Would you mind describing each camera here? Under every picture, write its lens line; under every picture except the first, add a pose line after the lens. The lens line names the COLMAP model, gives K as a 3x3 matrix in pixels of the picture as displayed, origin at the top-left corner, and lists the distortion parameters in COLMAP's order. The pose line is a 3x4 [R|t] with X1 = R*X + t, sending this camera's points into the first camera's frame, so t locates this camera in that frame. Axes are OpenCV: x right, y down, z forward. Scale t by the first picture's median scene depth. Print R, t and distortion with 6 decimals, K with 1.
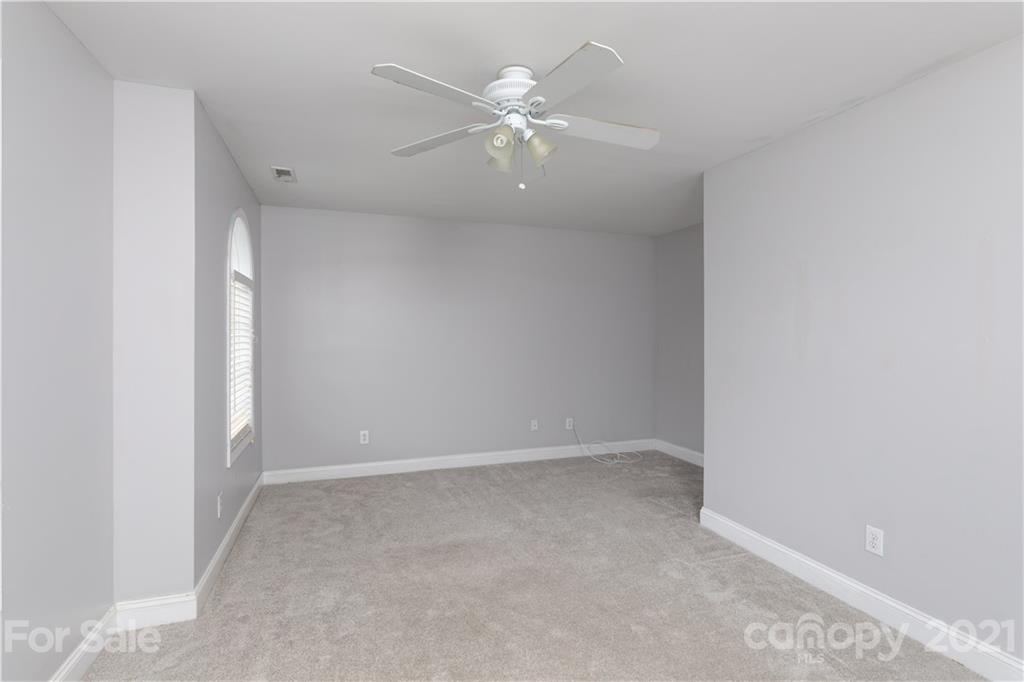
lens RADIAL K [[486.3, 0, 513.1], [0, 486.3, 345.7], [0, 0, 1]] dist [-0.004757, -0.000186]
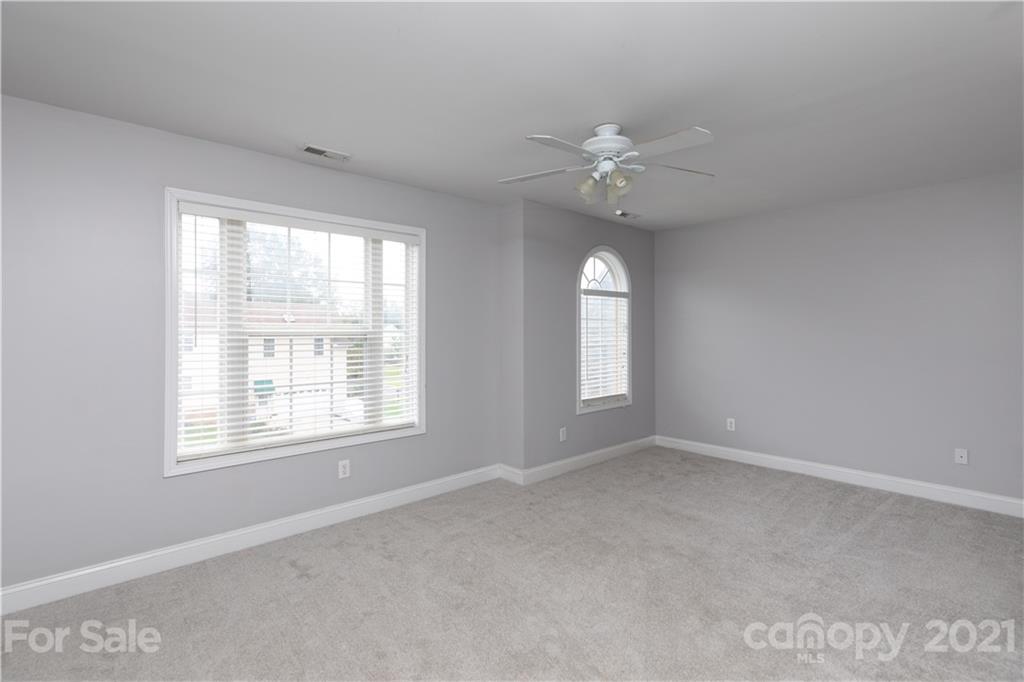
lens RADIAL K [[486.3, 0, 514.9], [0, 486.3, 333.5], [0, 0, 1]] dist [-0.004757, -0.000186]
pose [[0.382731, 0.003128, -0.923854, 0.641827], [-0.020903, 0.999768, -0.005275, -0.000948], [0.923623, 0.021330, 0.382708, 0.158103]]
